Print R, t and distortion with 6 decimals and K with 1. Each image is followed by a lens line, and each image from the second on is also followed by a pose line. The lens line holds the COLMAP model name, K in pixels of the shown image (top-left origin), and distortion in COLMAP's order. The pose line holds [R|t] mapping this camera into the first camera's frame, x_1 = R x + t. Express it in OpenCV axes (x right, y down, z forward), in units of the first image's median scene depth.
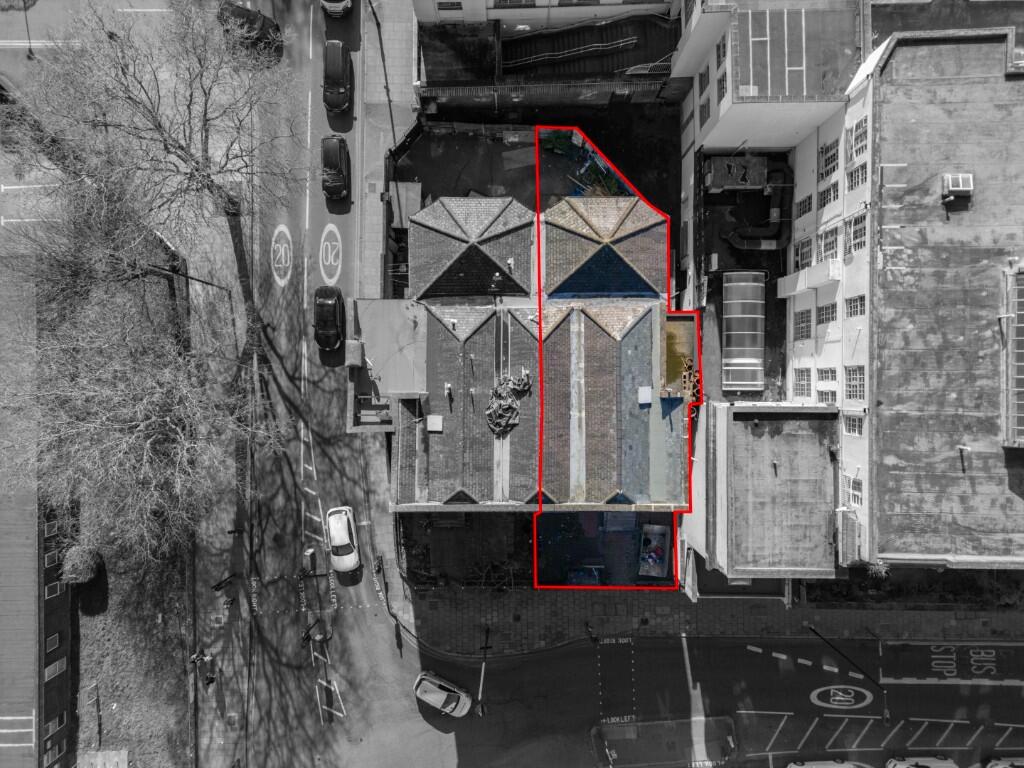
lens RADIAL K [[712.9, 0, 512.2], [0, 712.9, 381.8], [0, 0, 1]] dist [0.079882, -0.073068]
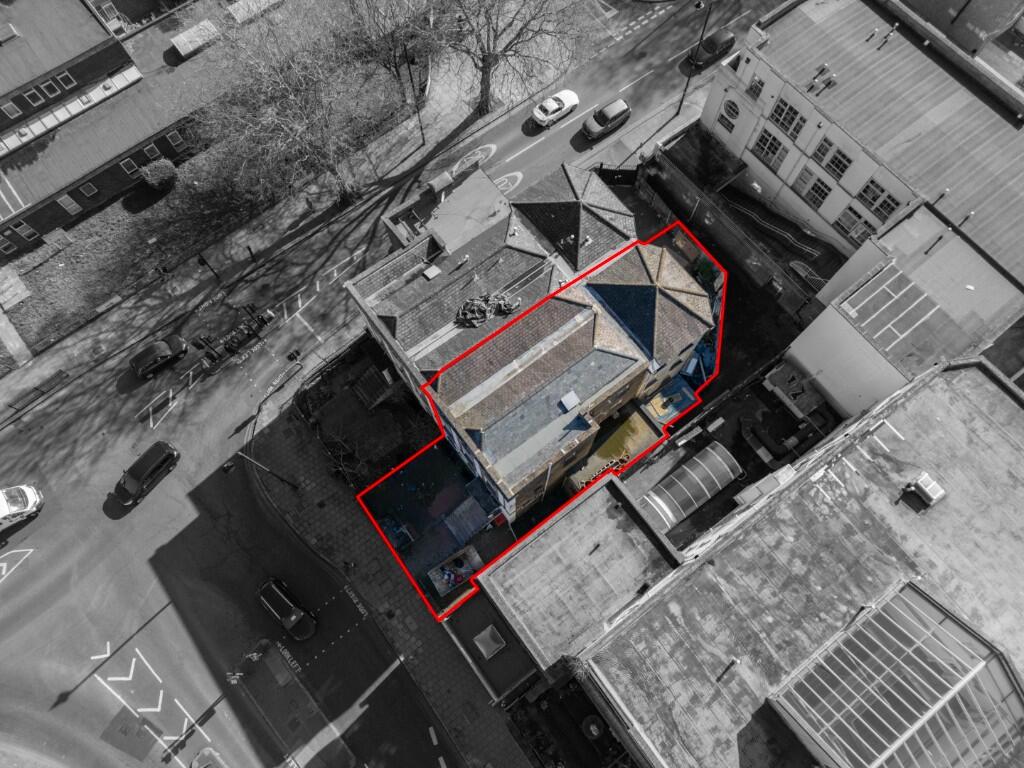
lens RADIAL K [[712.9, 0, 512.2], [0, 712.9, 381.8], [0, 0, 1]] dist [0.079882, -0.073068]
pose [[0.604722, 0.755926, -0.250775, 0.370288], [-0.796398, 0.577041, -0.181034, 0.256271], [0.007859, 0.309192, 0.950967, -0.001689]]
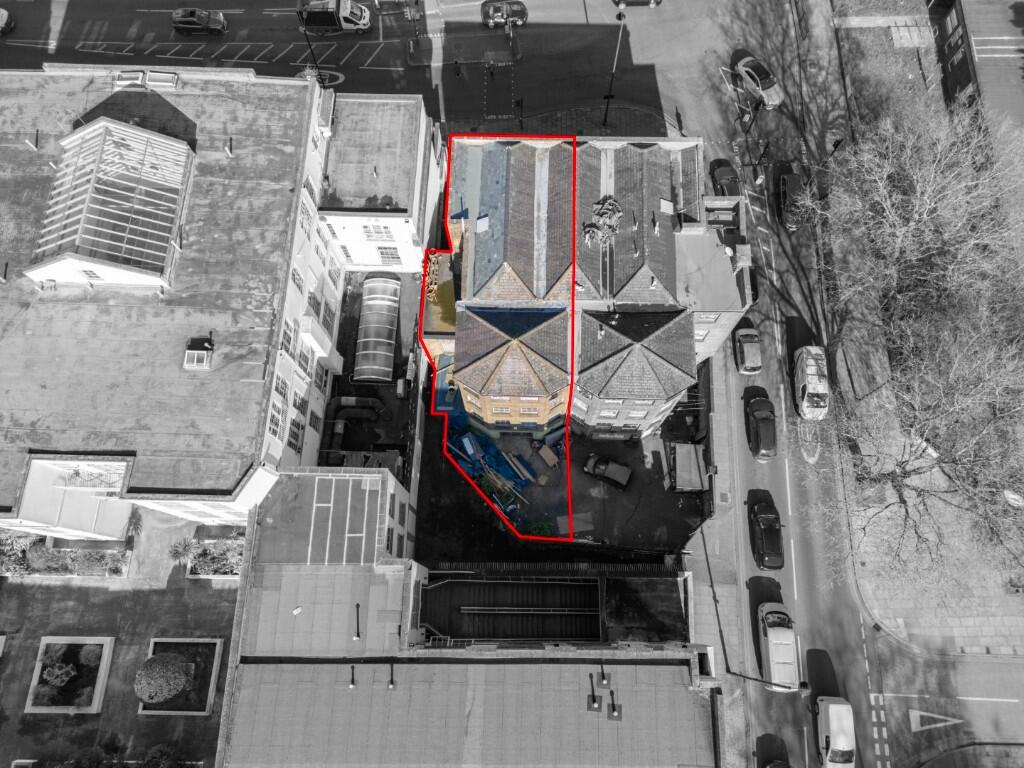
lens RADIAL K [[712.9, 0, 512.2], [0, 712.9, 381.8], [0, 0, 1]] dist [0.079882, -0.073068]
pose [[-0.999400, -0.023917, 0.025059, 0.102524], [0.030654, -0.947528, 0.318200, -0.576770], [0.016134, 0.318777, 0.947692, -0.007000]]
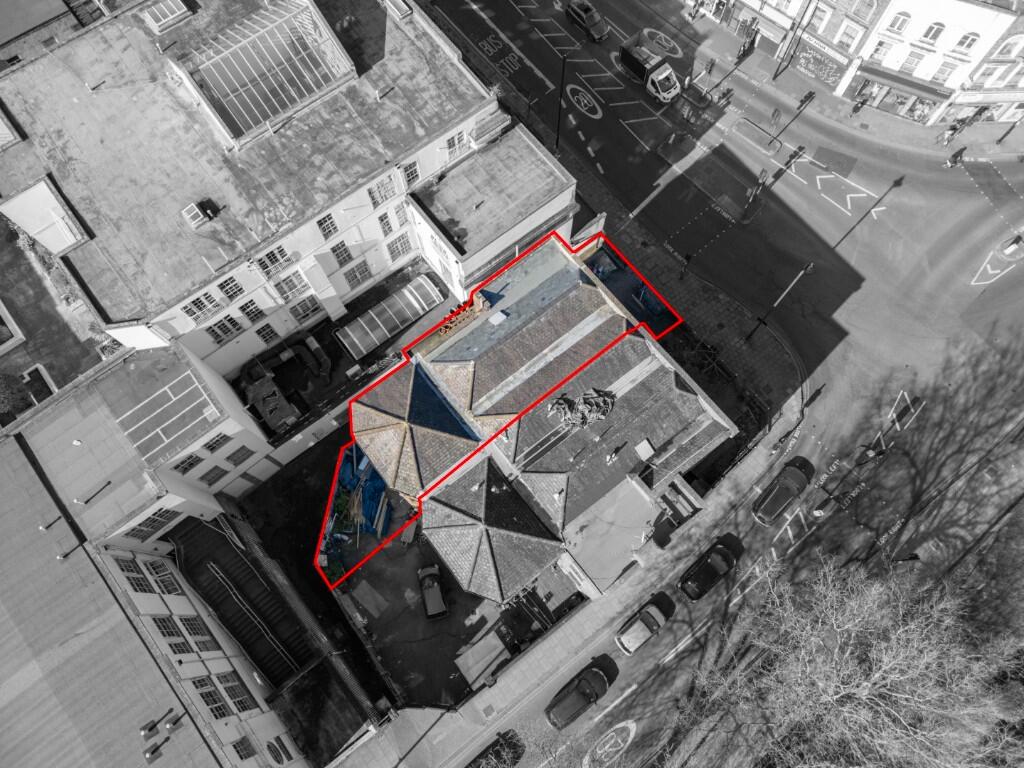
lens RADIAL K [[712.9, 0, 512.2], [0, 712.9, 381.8], [0, 0, 1]] dist [0.079882, -0.073068]
pose [[-0.618782, -0.741495, 0.259410, -0.182808], [0.785507, -0.587978, 0.193032, -0.230010], [0.009395, 0.323213, 0.946280, -0.006289]]
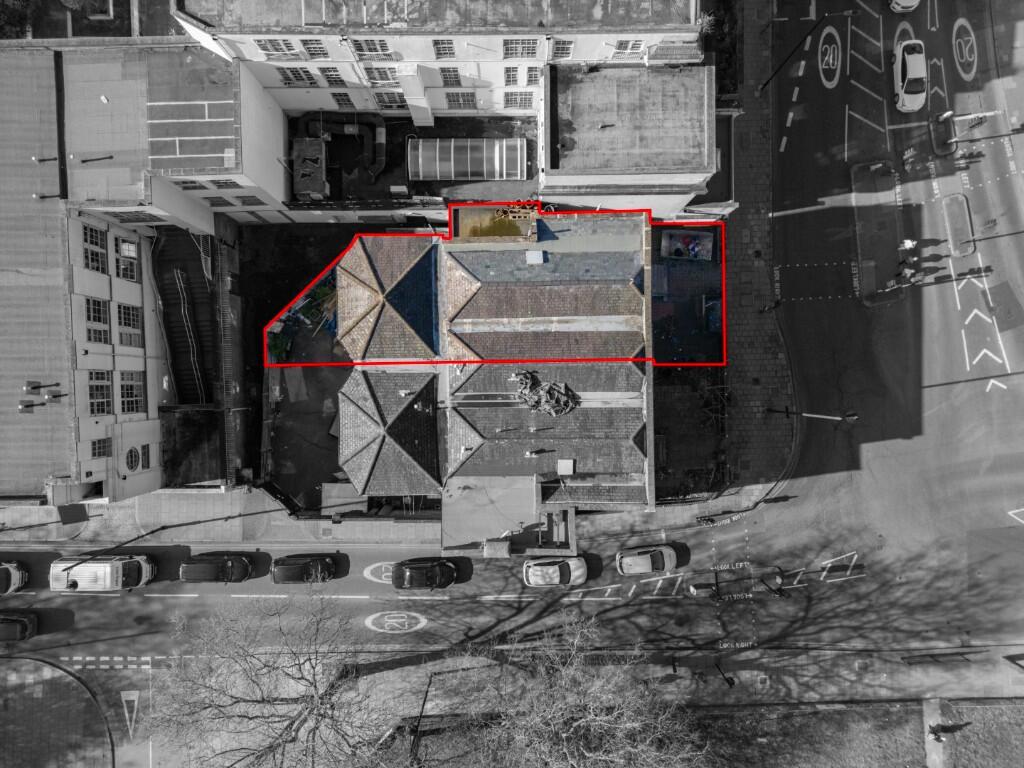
lens RADIAL K [[712.9, 0, 512.2], [0, 712.9, 381.8], [0, 0, 1]] dist [0.079882, -0.073068]
pose [[-0.012653, -0.999902, 0.006020, 0.005763], [0.999914, -0.012632, 0.003536, -0.018307], [-0.003460, 0.006064, 0.999976, 0.000515]]
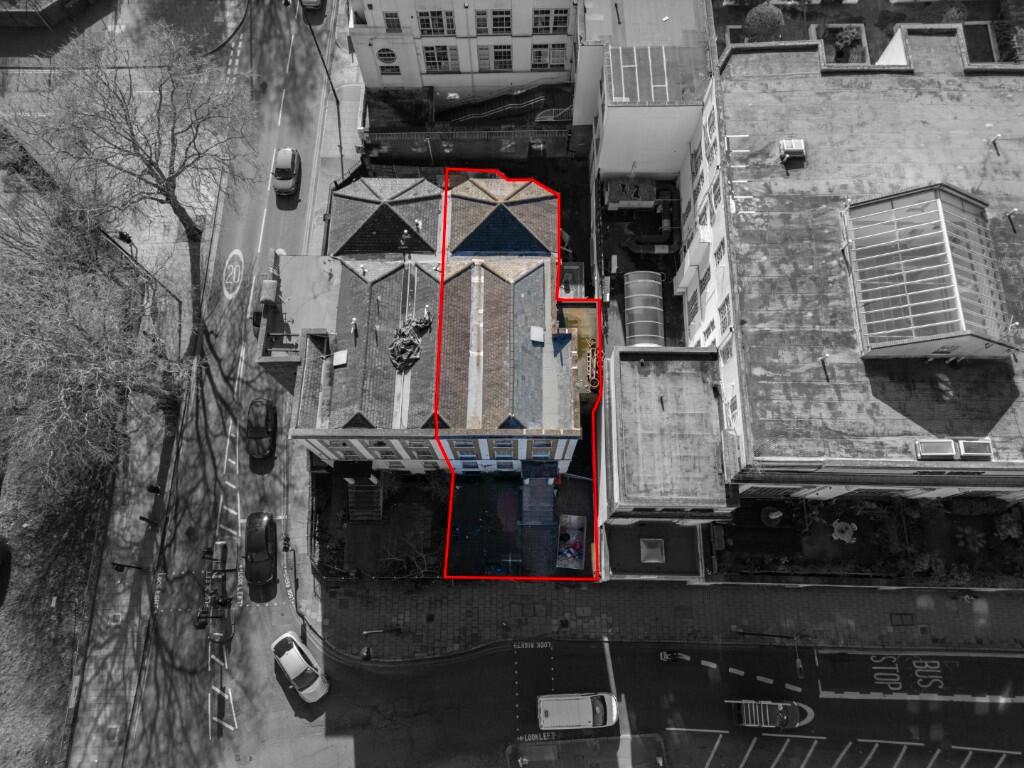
lens RADIAL K [[712.9, 0, 512.2], [0, 712.9, 381.8], [0, 0, 1]] dist [0.079882, -0.073068]
pose [[0.999948, 0.006758, -0.007667, 0.154403], [-0.008786, 0.951679, -0.306968, 0.413245], [0.005222, 0.307019, 0.951689, -0.002905]]
